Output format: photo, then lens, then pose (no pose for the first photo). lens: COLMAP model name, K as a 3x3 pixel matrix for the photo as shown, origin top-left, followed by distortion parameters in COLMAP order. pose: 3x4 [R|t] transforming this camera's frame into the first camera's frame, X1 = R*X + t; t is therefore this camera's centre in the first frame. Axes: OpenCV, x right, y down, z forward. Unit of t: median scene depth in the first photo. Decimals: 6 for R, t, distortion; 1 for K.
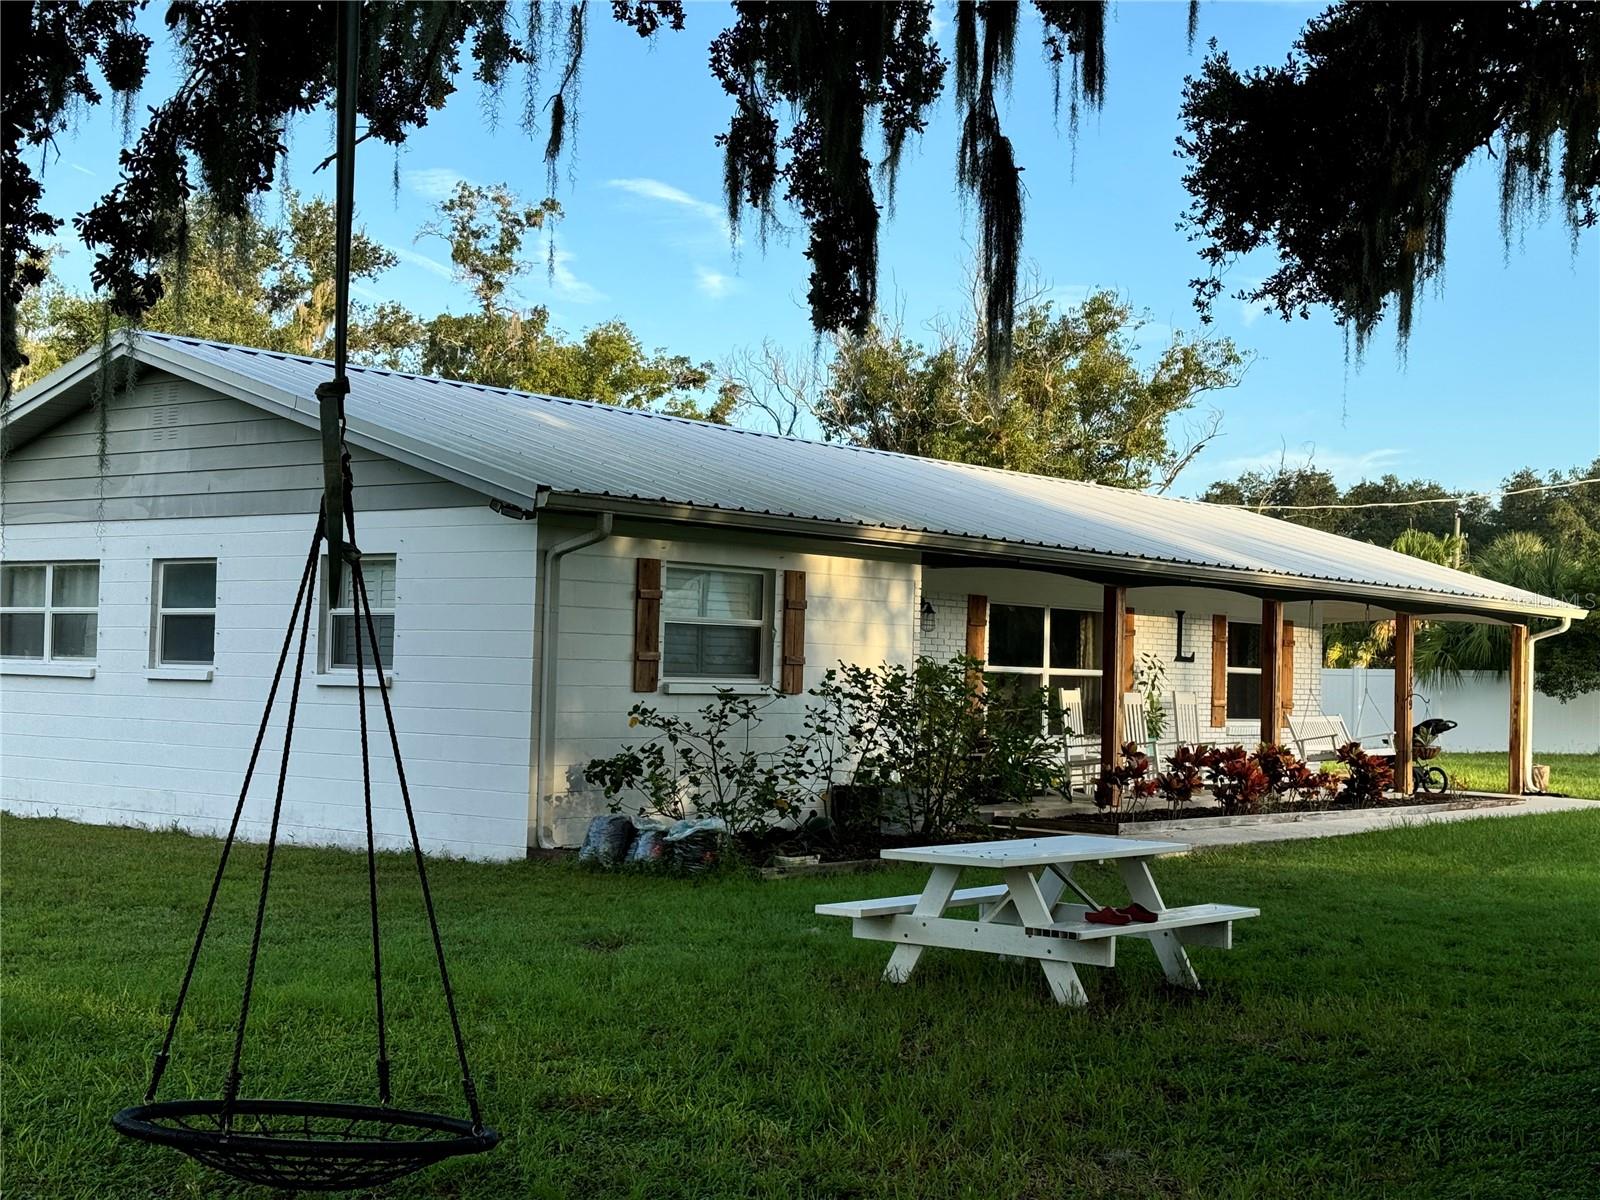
lens RADIAL K [[2239.3, 0, 797.5], [0, 2239.3, 605.0], [0, 0, 1]] dist [0.134491, 0.000000]
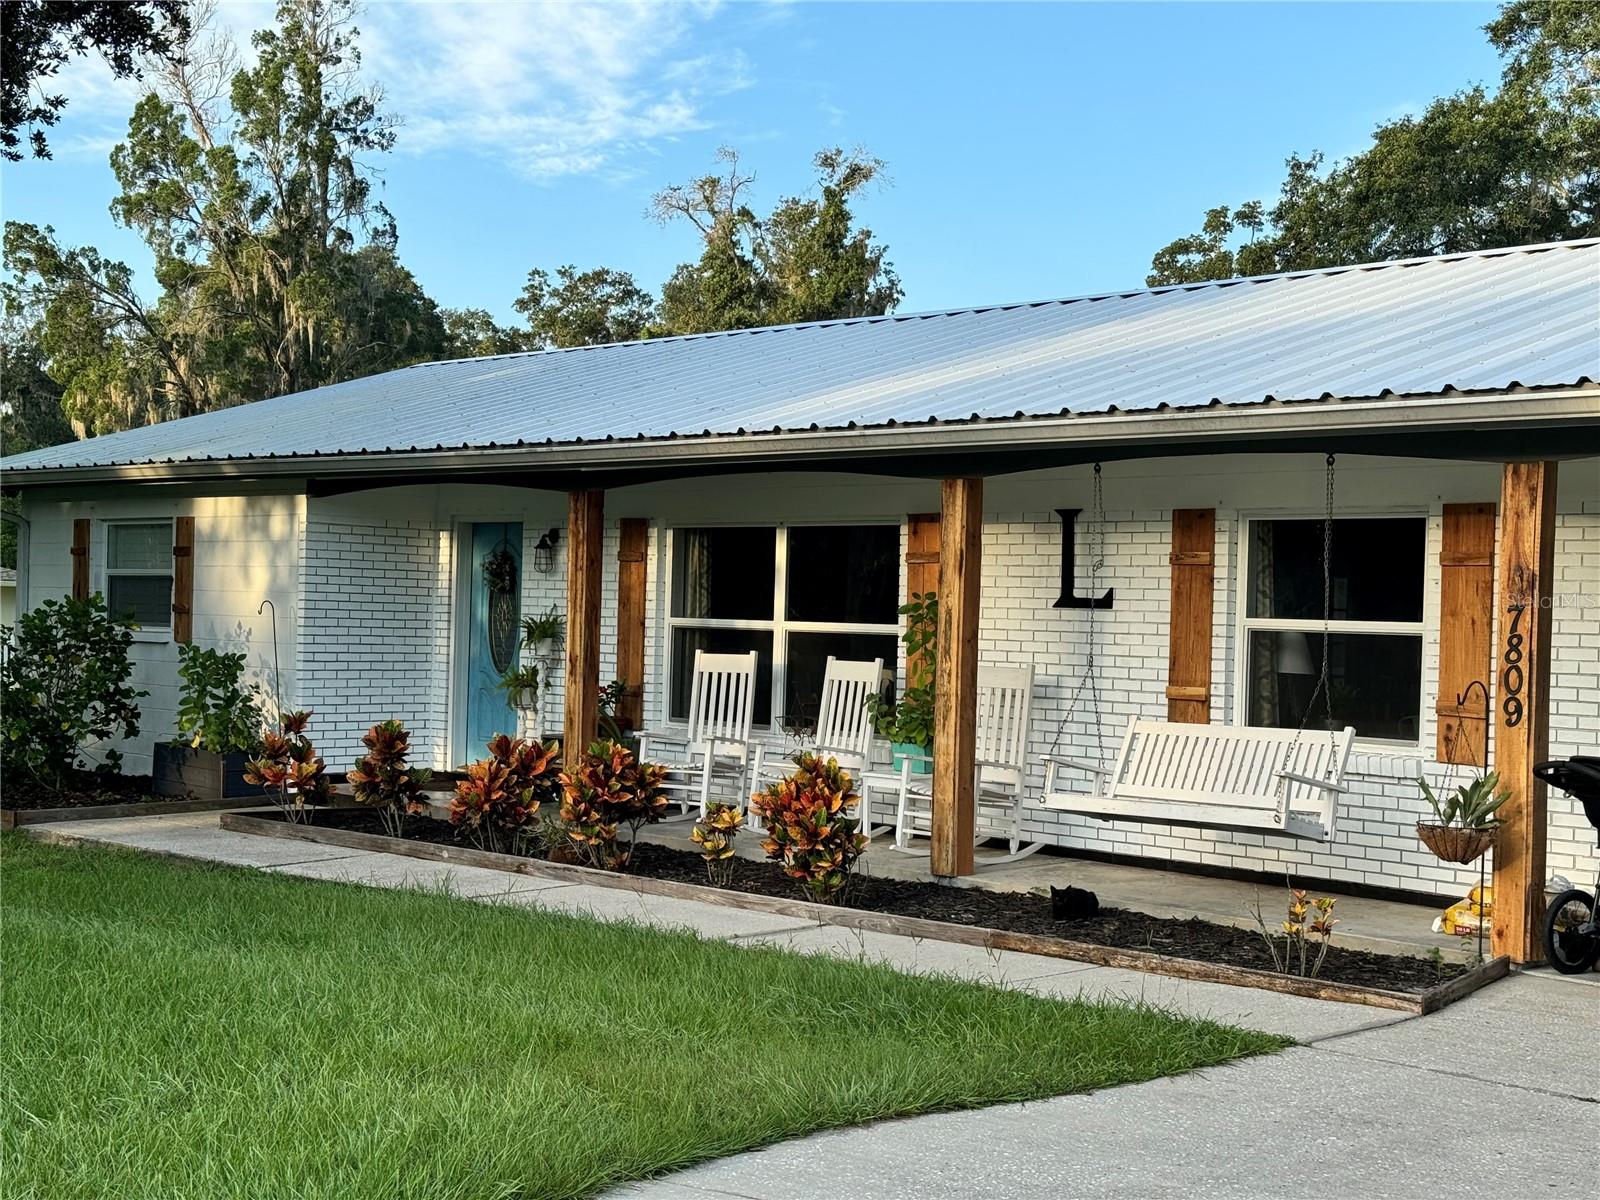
lens RADIAL K [[2239.3, 0, 799.1], [0, 2239.3, 599.4], [0, 0, 1]] dist [0.134491, 0.000000]
pose [[-0.101581, -0.030185, -0.994369, 0.862118], [0.007606, 0.999487, -0.031117, 0.048634], [0.994798, -0.010724, -0.101299, 1.238089]]
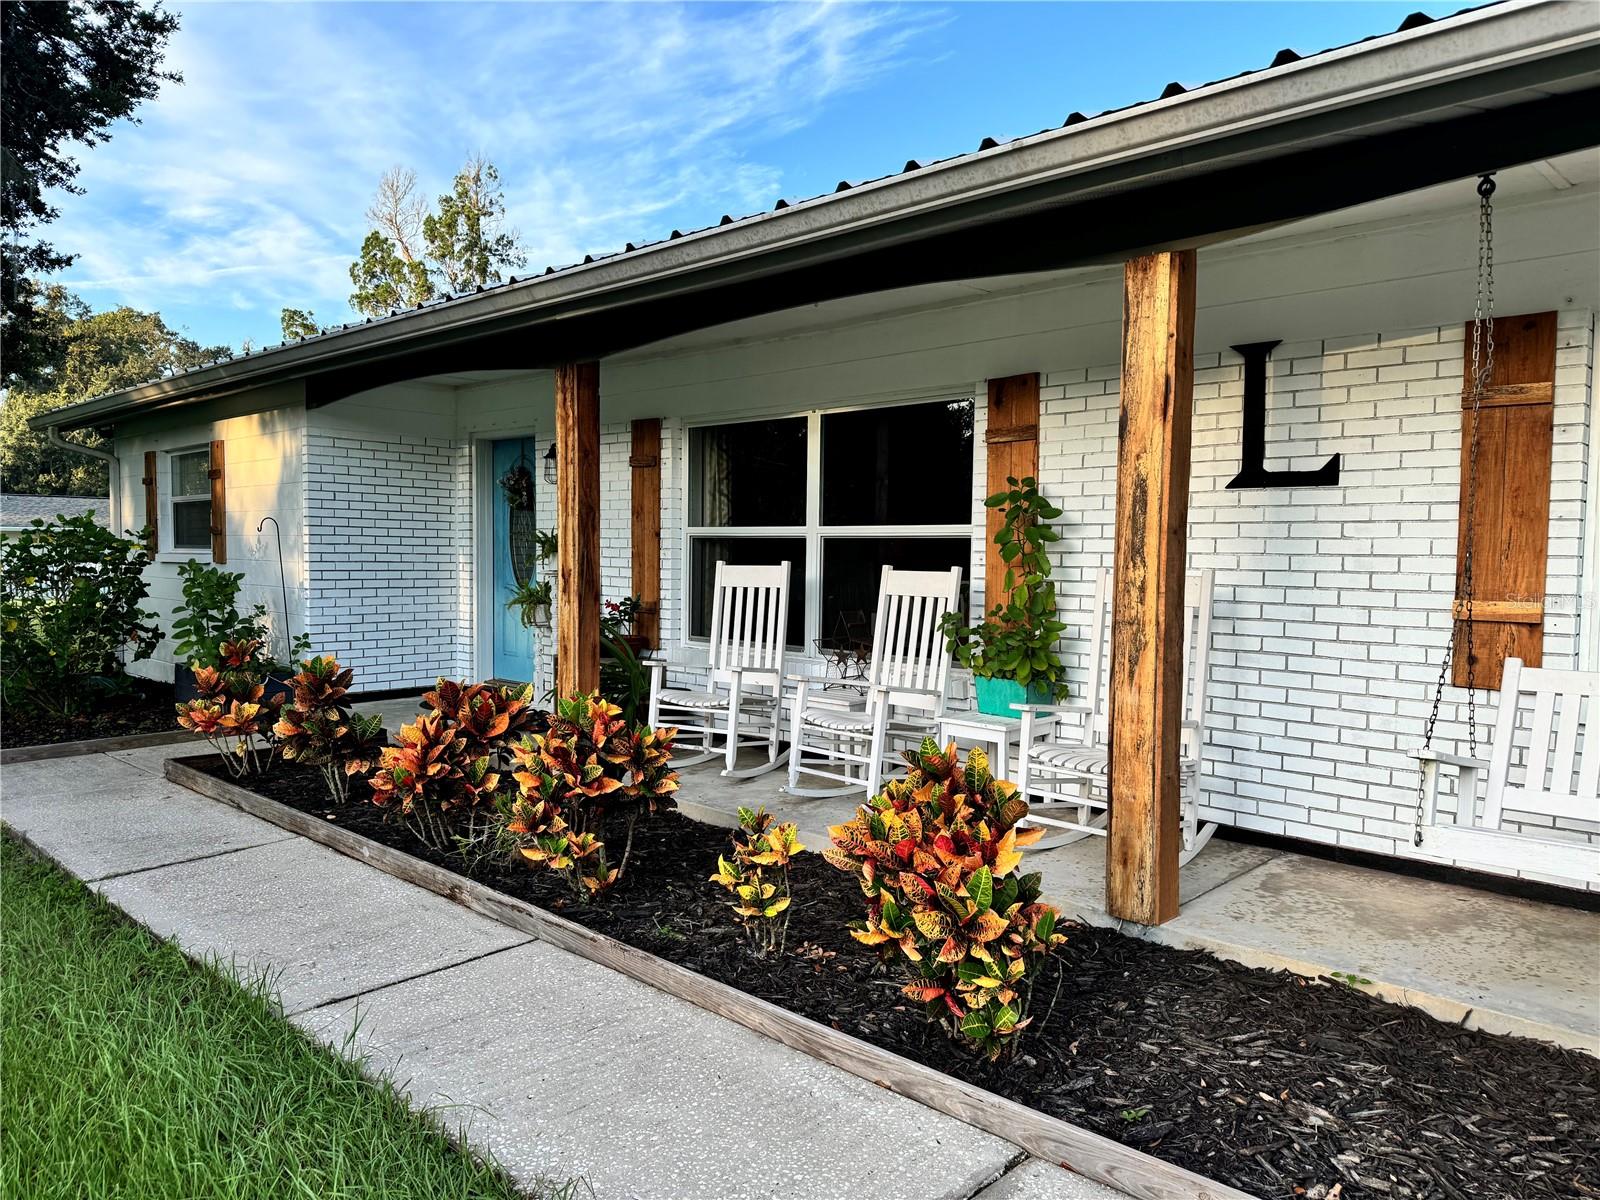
lens RADIAL K [[1117.8, 0, 808.3], [0, 1117.8, 606.0], [0, 0, 1]] dist [0.085381, -0.010630]
pose [[-0.065660, 0.026956, -0.997478, 0.443820], [0.023157, 0.999407, 0.025484, 0.047245], [0.997573, -0.021425, -0.066245, 1.175677]]
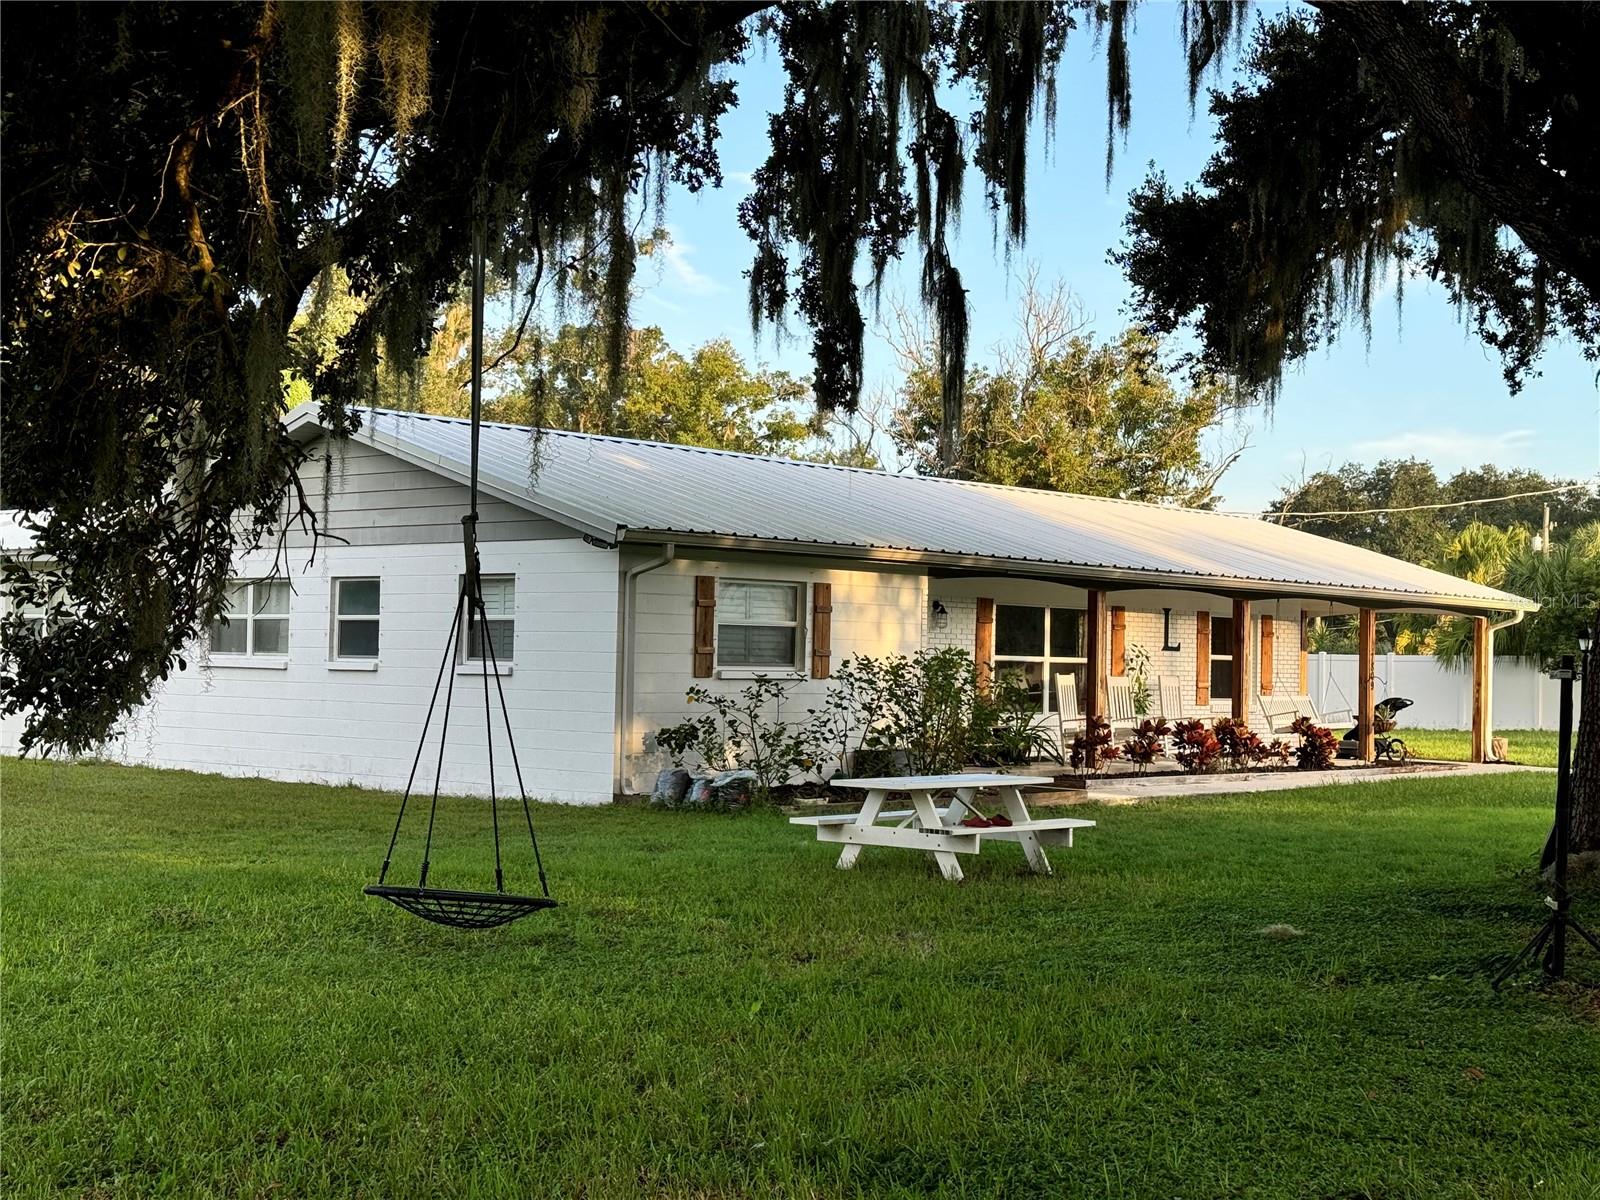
lens RADIAL K [[2239.3, 0, 799.0], [0, 2239.3, 601.4], [0, 0, 1]] dist [0.134491, 0.000000]
pose [[0.998387, -0.007369, -0.056290, 0.052327], [0.007558, 0.999966, 0.003151, -0.007957], [0.056265, -0.003571, 0.998409, -0.258524]]
